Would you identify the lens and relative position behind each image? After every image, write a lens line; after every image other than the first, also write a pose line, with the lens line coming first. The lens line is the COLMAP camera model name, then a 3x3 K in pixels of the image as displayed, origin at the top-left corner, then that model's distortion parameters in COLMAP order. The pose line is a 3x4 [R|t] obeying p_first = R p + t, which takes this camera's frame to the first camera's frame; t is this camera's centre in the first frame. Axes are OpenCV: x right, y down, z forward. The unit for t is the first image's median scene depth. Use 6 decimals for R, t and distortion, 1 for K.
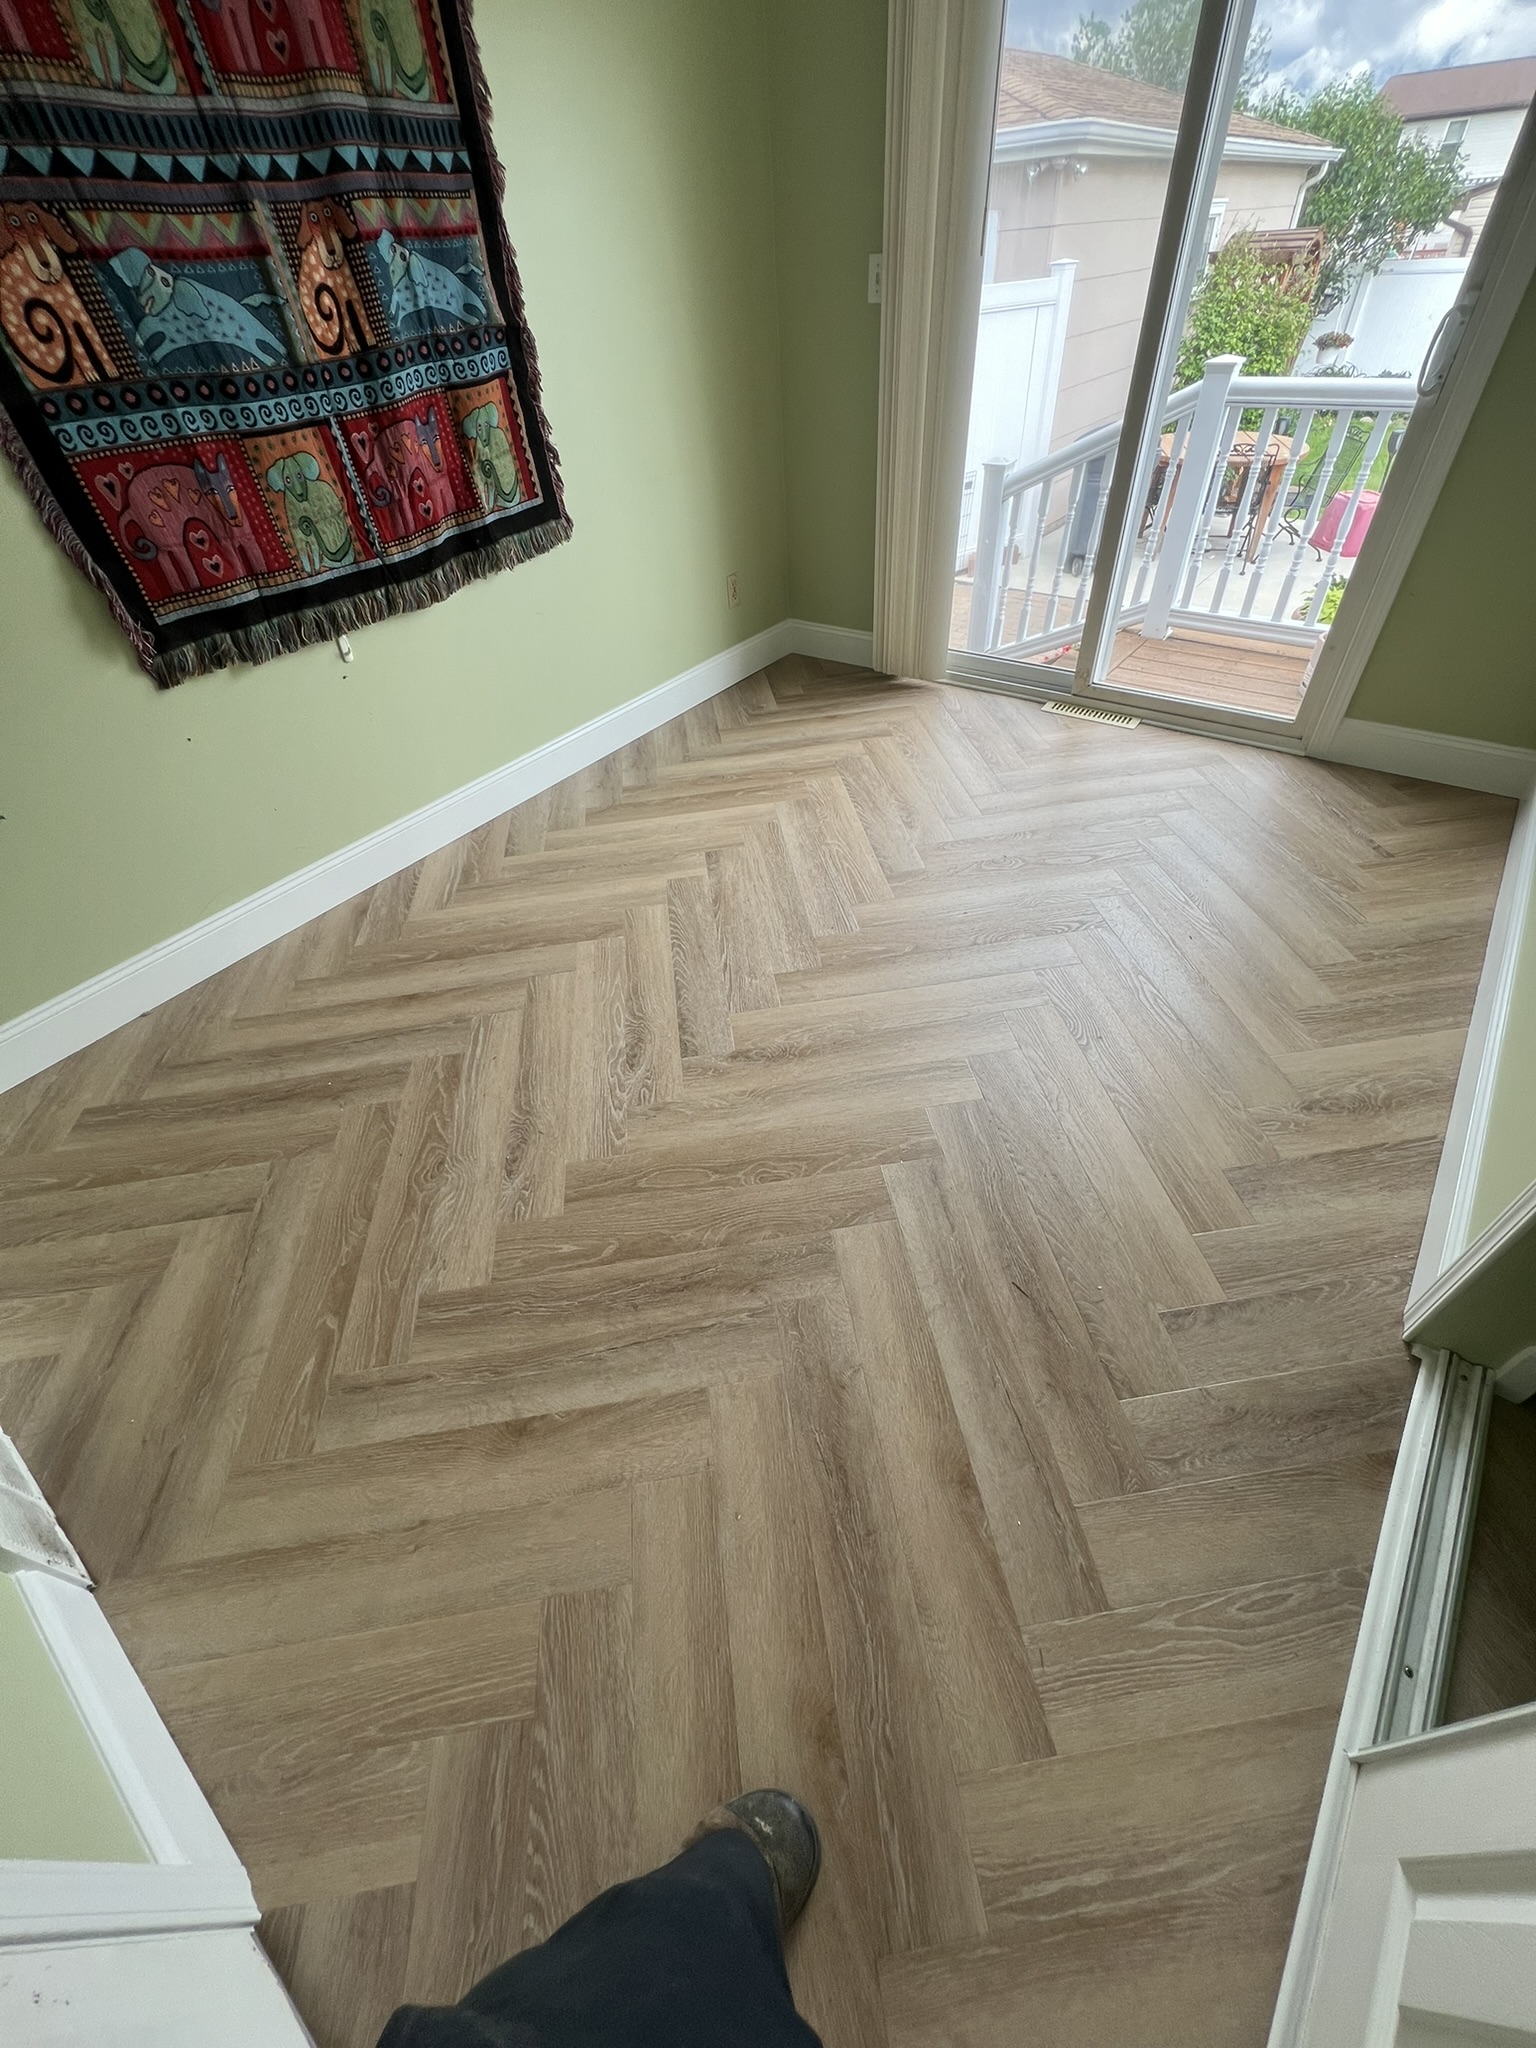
lens RADIAL K [[819.6, 0, 772.0], [0, 819.6, 1026.0], [0, 0, 1]] dist [-0.001929, 0.000586]
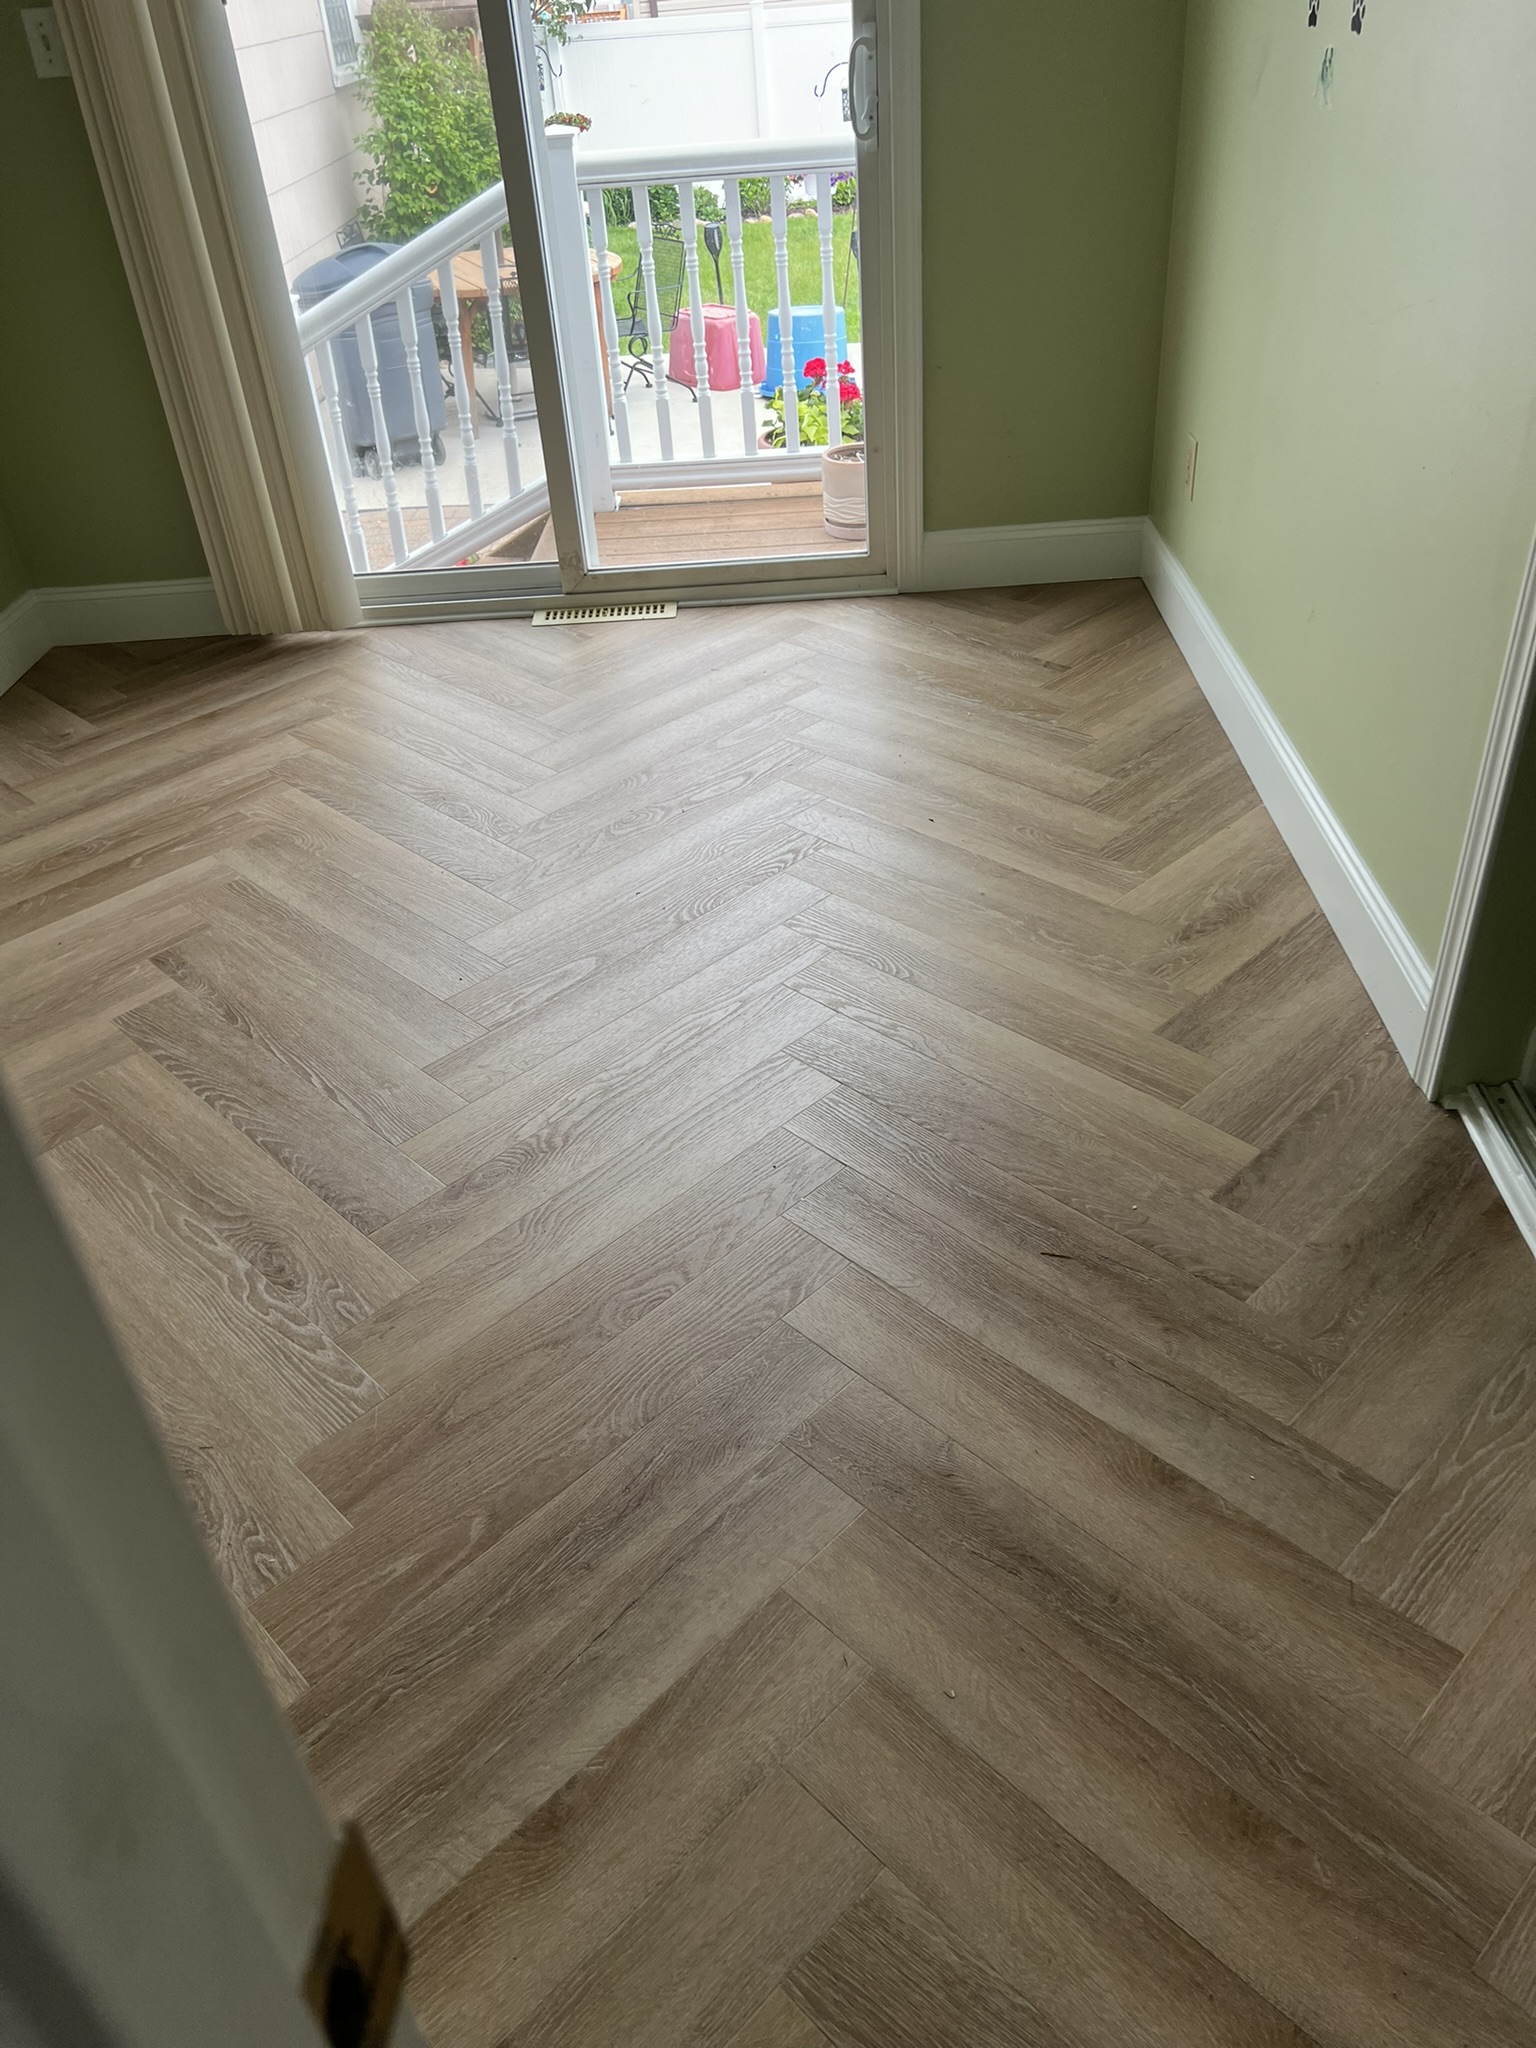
lens RADIAL K [[1525.9, 0, 773.5], [0, 1525.9, 1032.1], [0, 0, 1]] dist [0.045410, -0.053634]
pose [[0.805031, -0.339568, 0.486435, -0.281289], [0.421200, 0.904592, -0.065598, 0.079798], [-0.417750, 0.257694, 0.871251, -0.054511]]
